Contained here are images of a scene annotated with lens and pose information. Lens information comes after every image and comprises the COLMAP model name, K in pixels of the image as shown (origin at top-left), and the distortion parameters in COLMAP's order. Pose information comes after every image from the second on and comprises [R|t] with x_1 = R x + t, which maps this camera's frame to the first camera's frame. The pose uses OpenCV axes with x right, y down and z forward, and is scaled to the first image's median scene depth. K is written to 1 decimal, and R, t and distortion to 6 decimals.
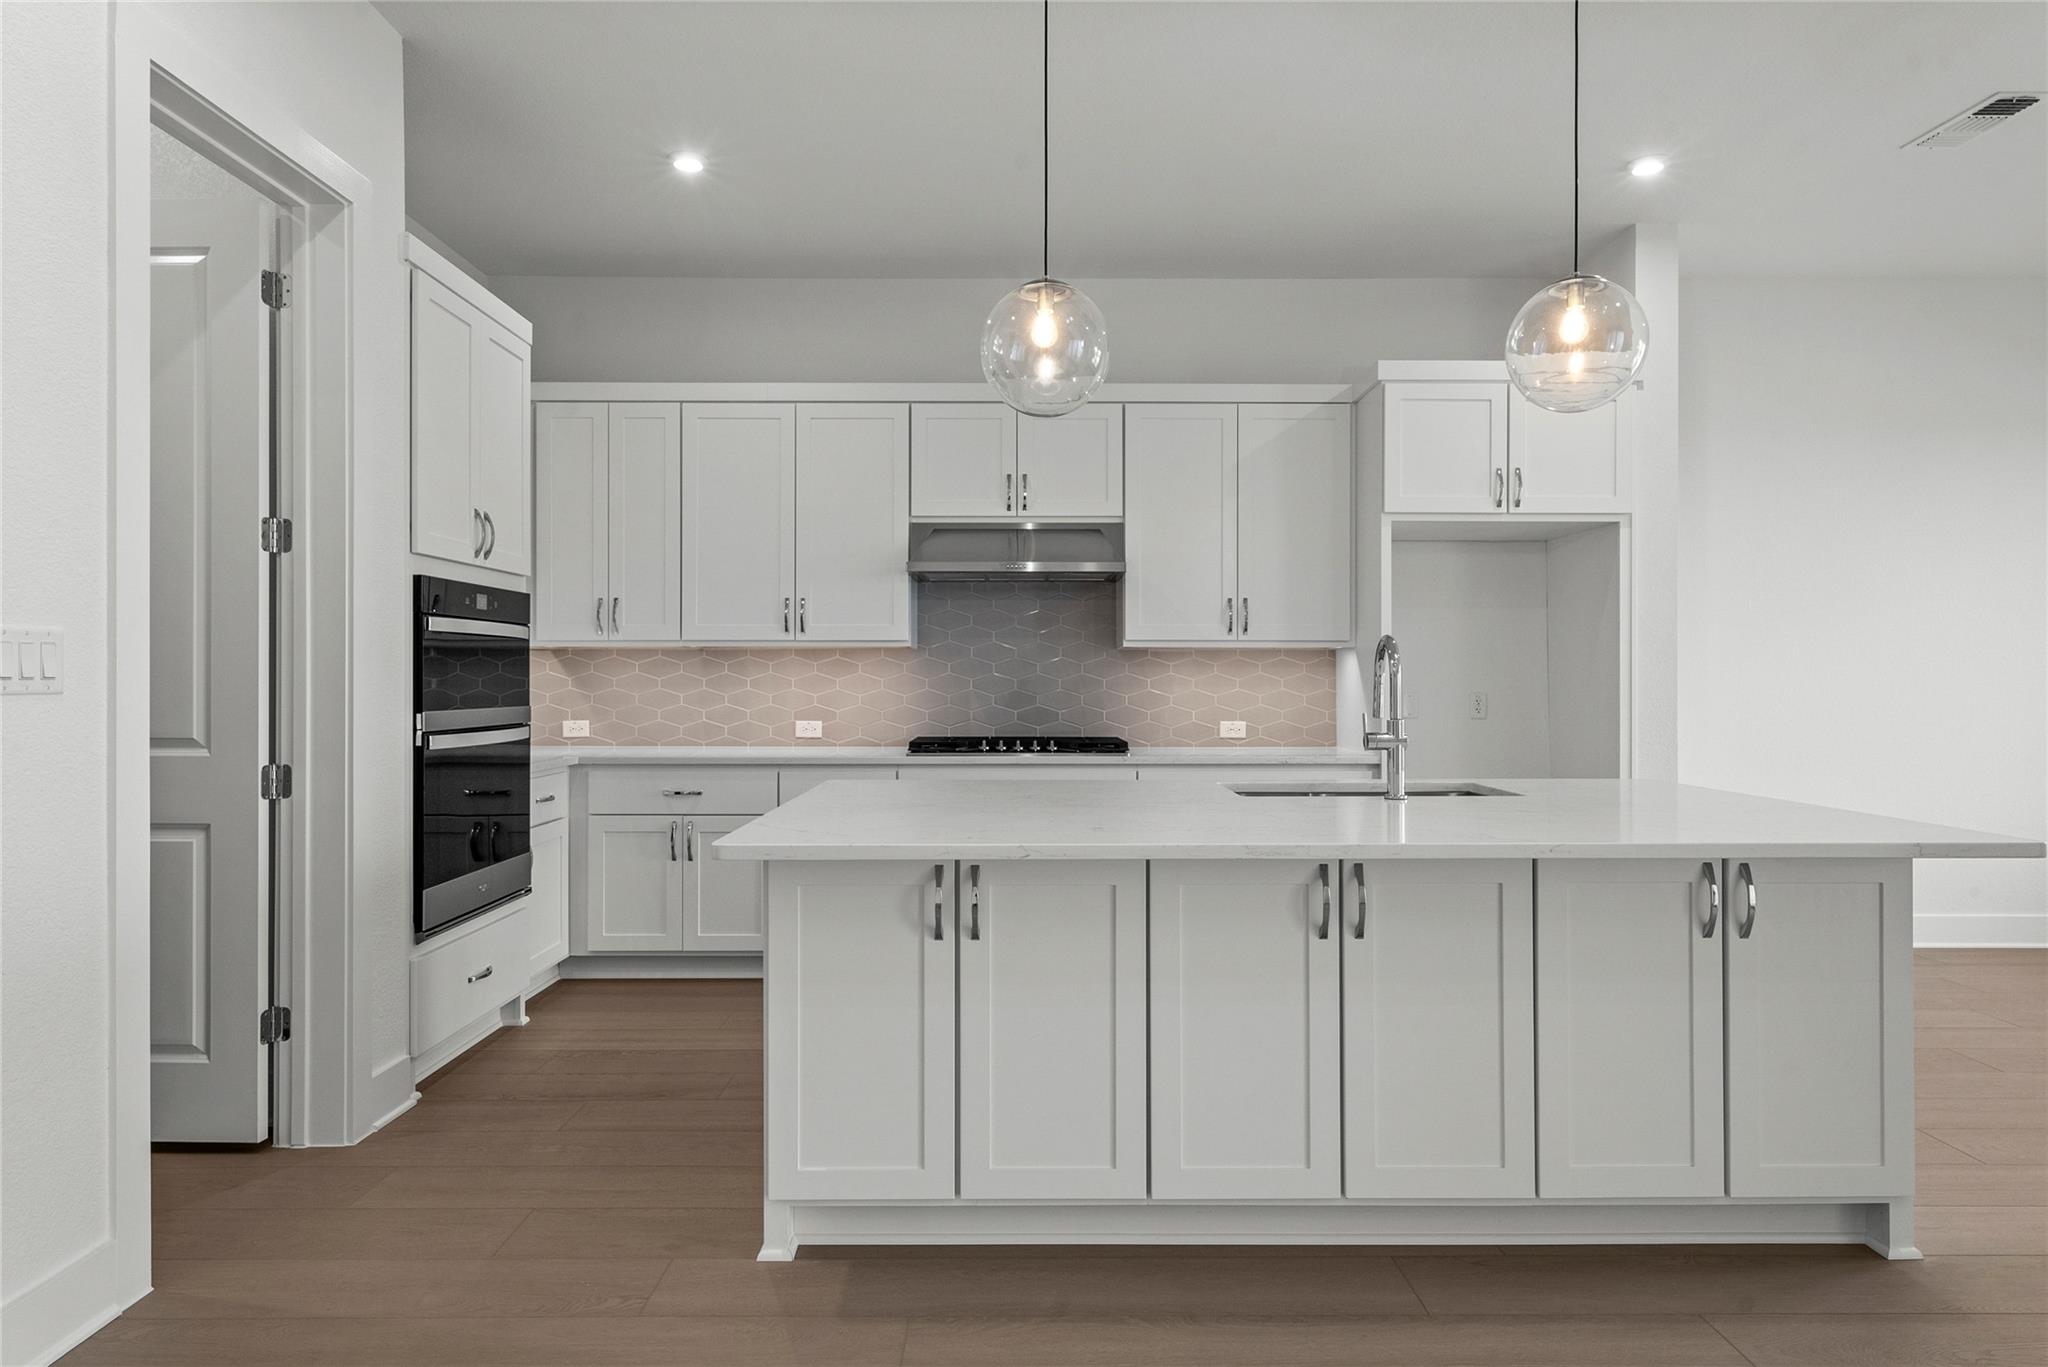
lens RADIAL K [[1178.1, 0, 1023.9], [0, 1178.1, 677.1], [0, 0, 1]] dist [0.005557, 0.000559]
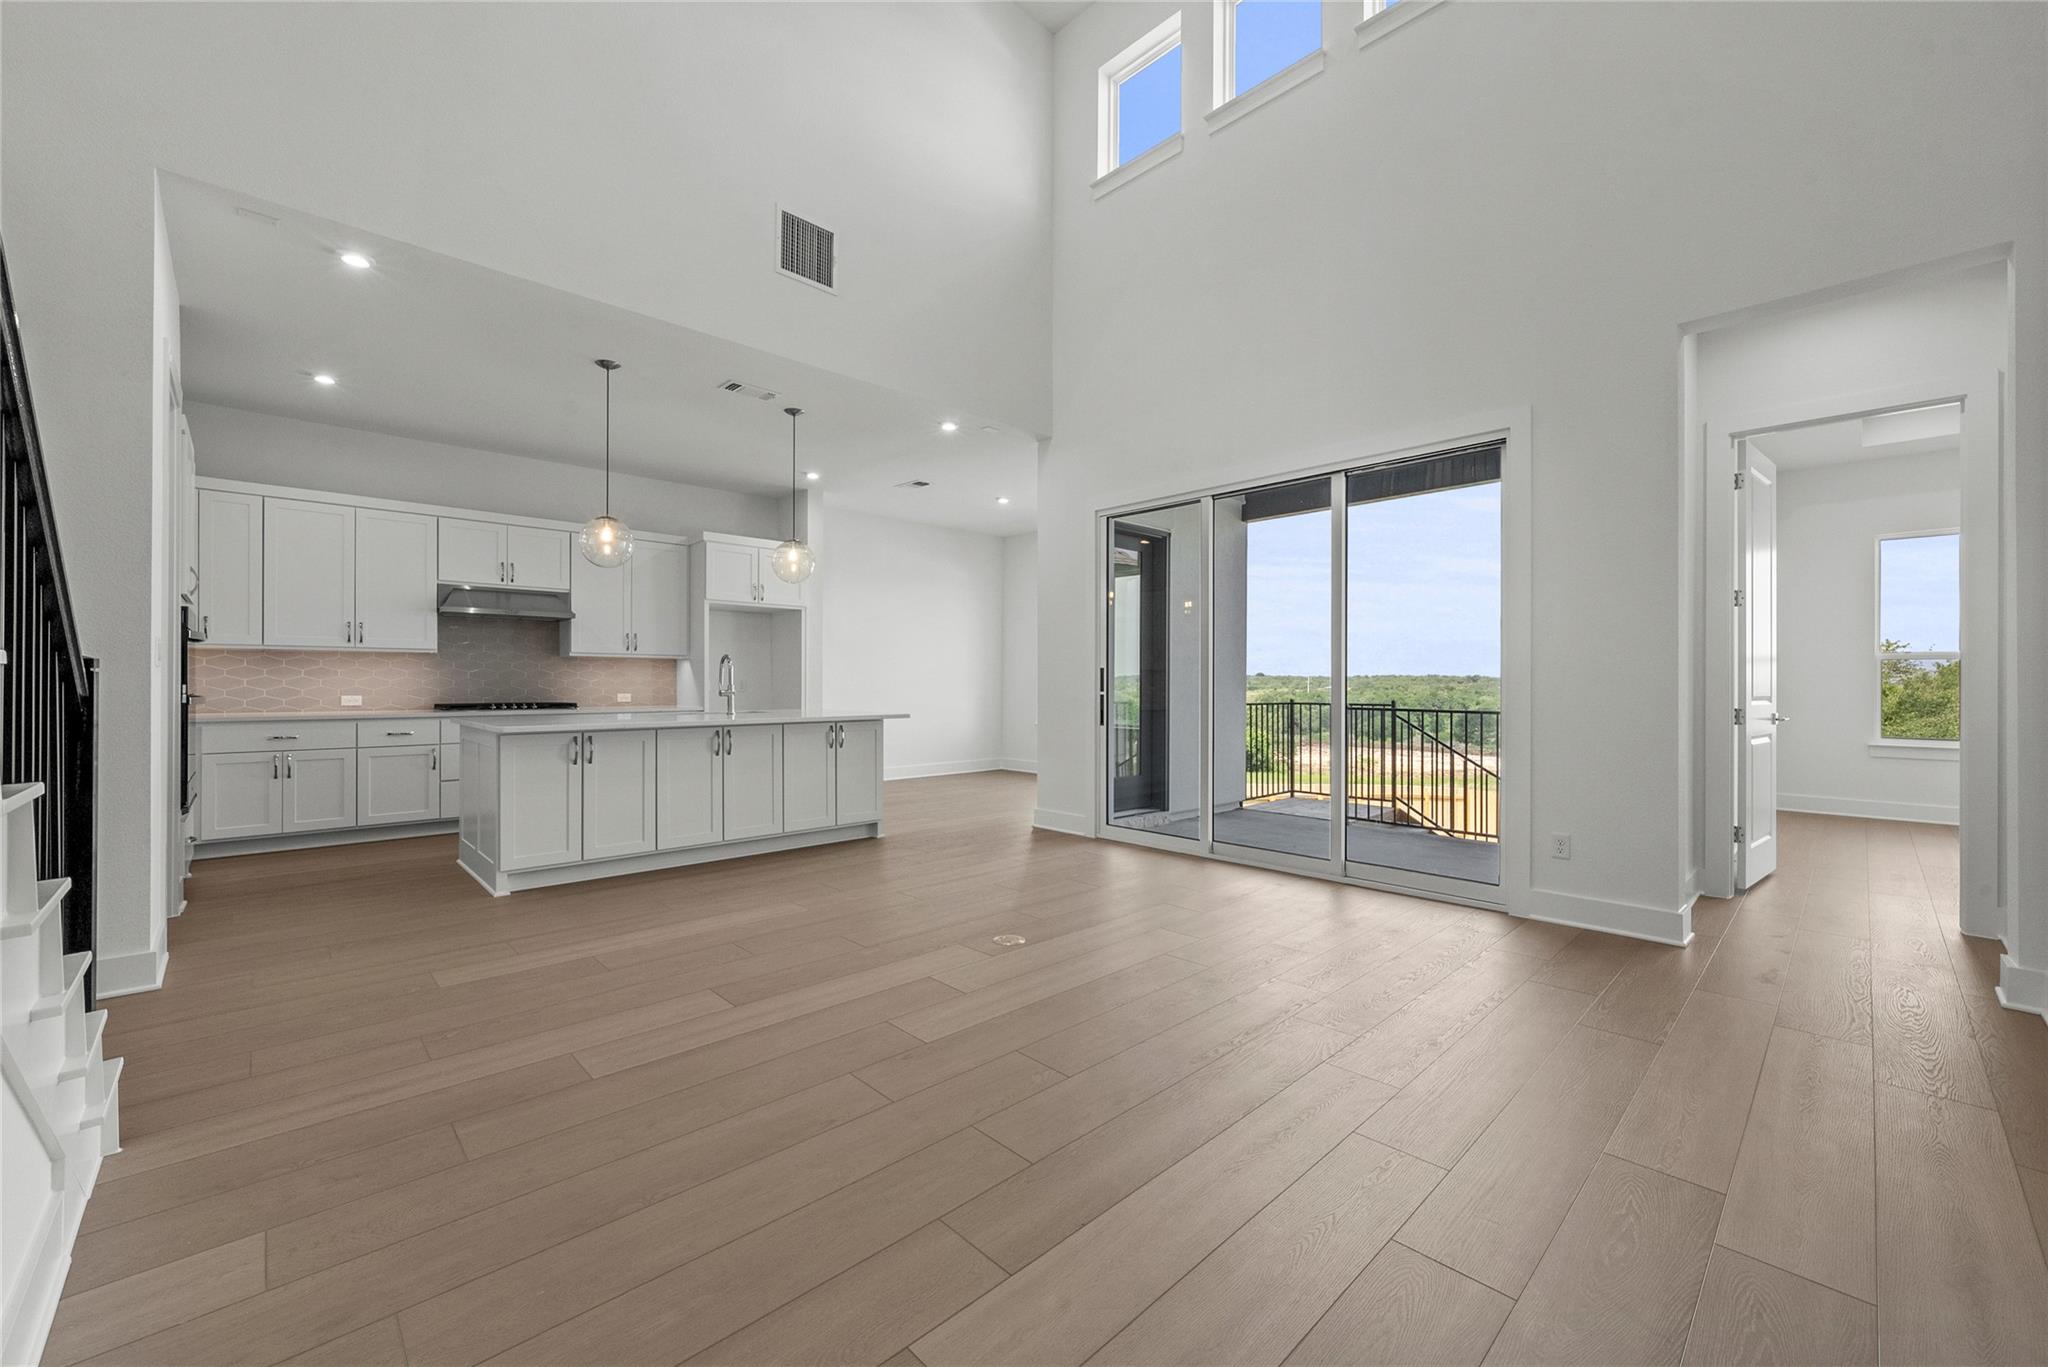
lens RADIAL K [[811.4, 0, 1029.3], [0, 811.4, 682.2], [0, 0, 1]] dist [-0.000855, -0.000186]
pose [[0.727186, 0.002011, 0.686437, -0.309804], [-0.002925, 0.999996, 0.000168, 0.017201], [-0.686434, -0.002130, 0.727189, -0.553665]]
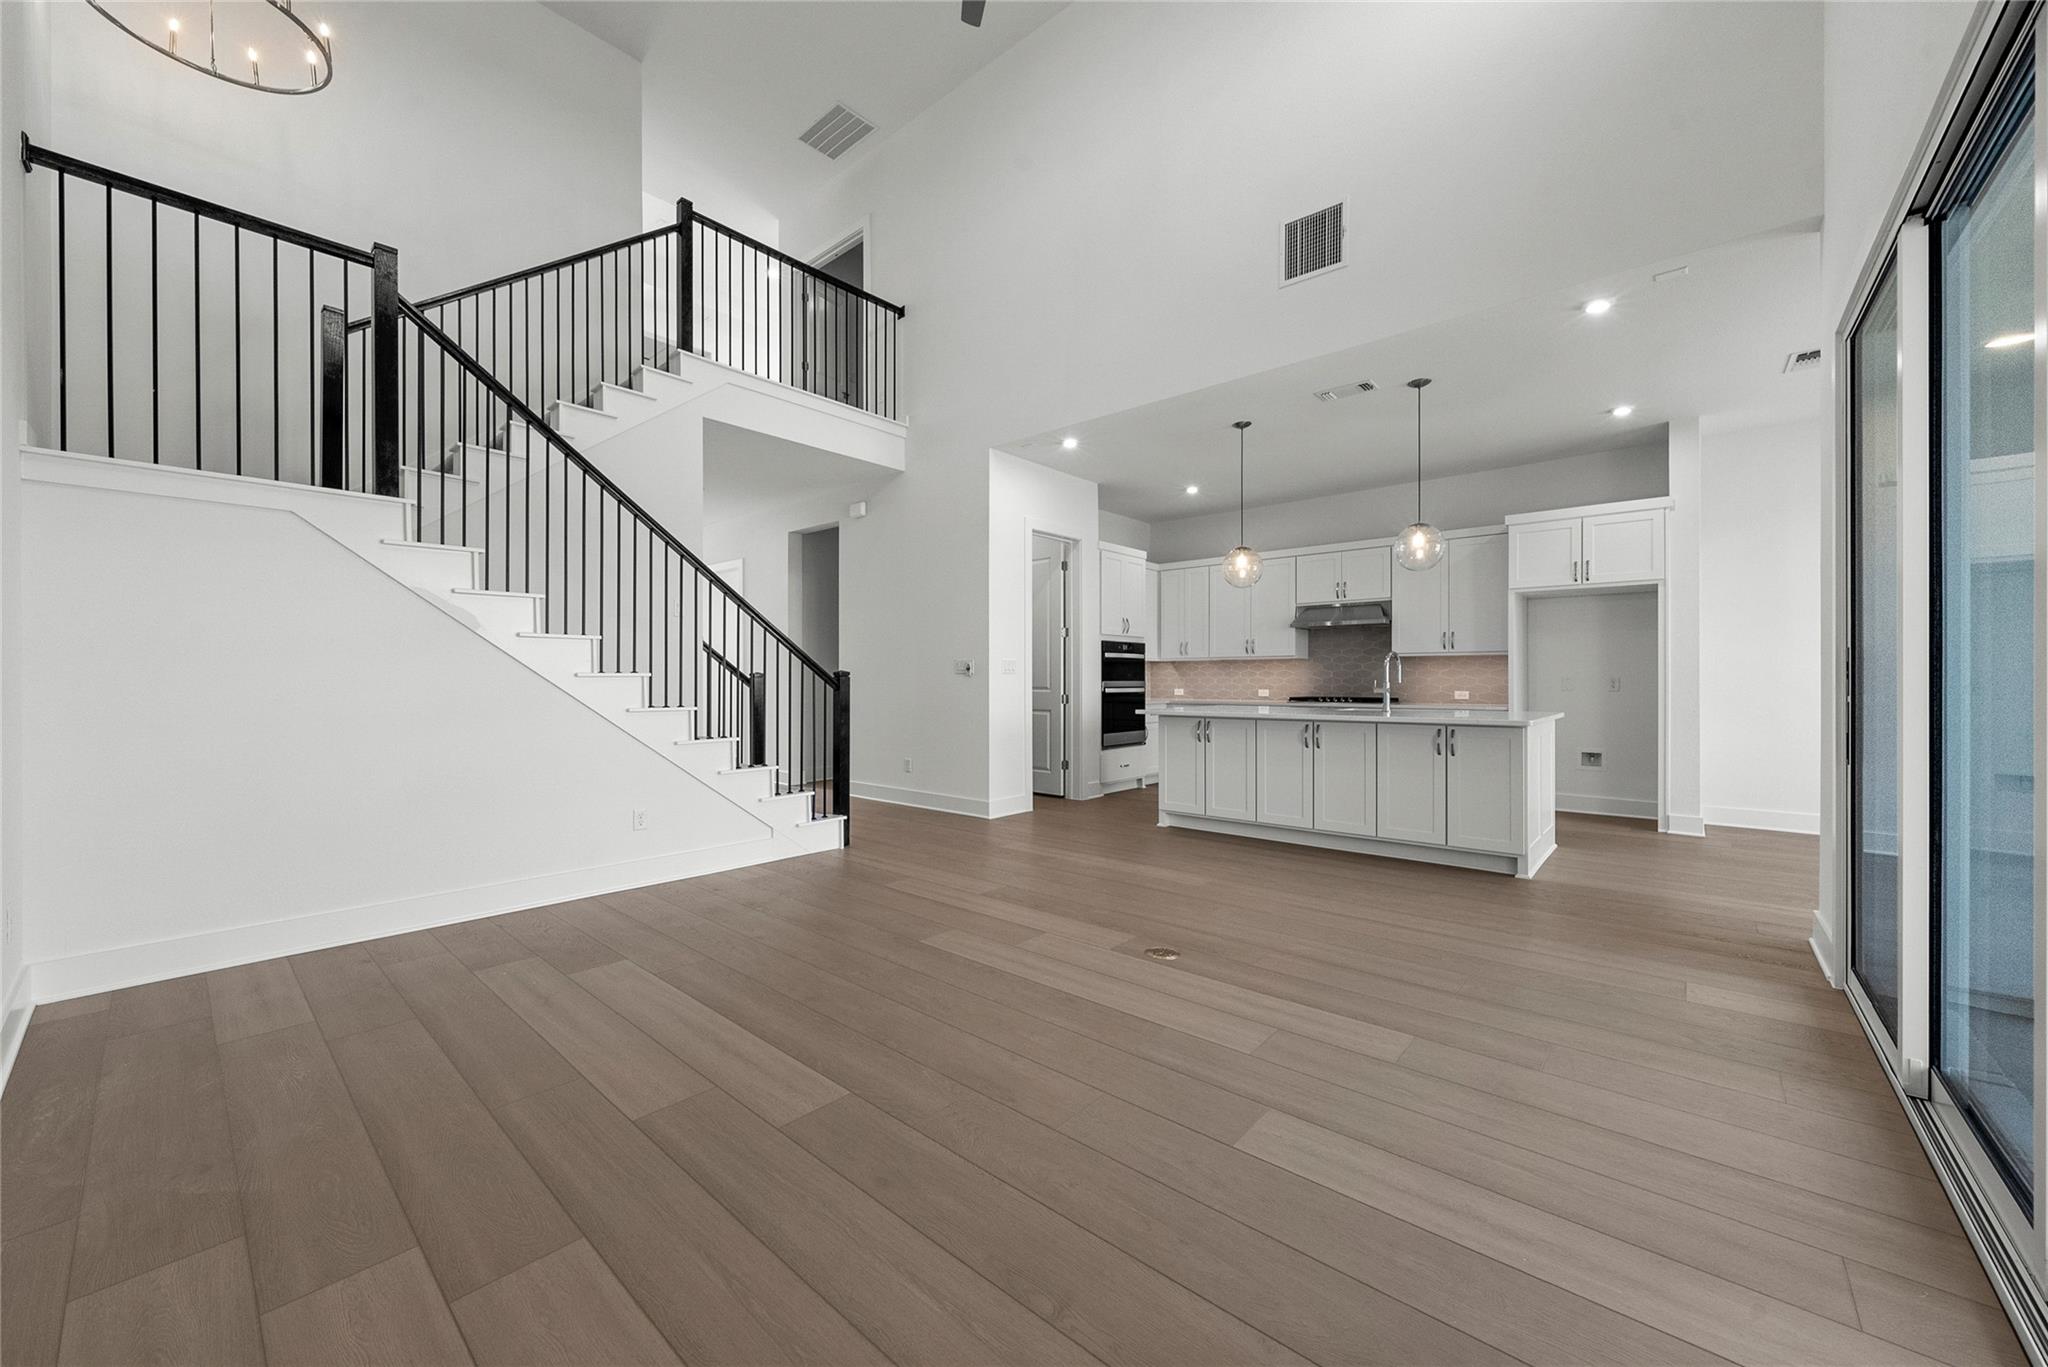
lens RADIAL K [[767.2, 0, 1022.8], [0, 767.2, 680.9], [0, 0, 1]] dist [0.001635, 0.000191]
pose [[0.747646, -0.000609, -0.664097, 0.562985], [0.002290, 0.999996, 0.001660, 0.017799], [0.664093, -0.002762, 0.747645, -0.576200]]
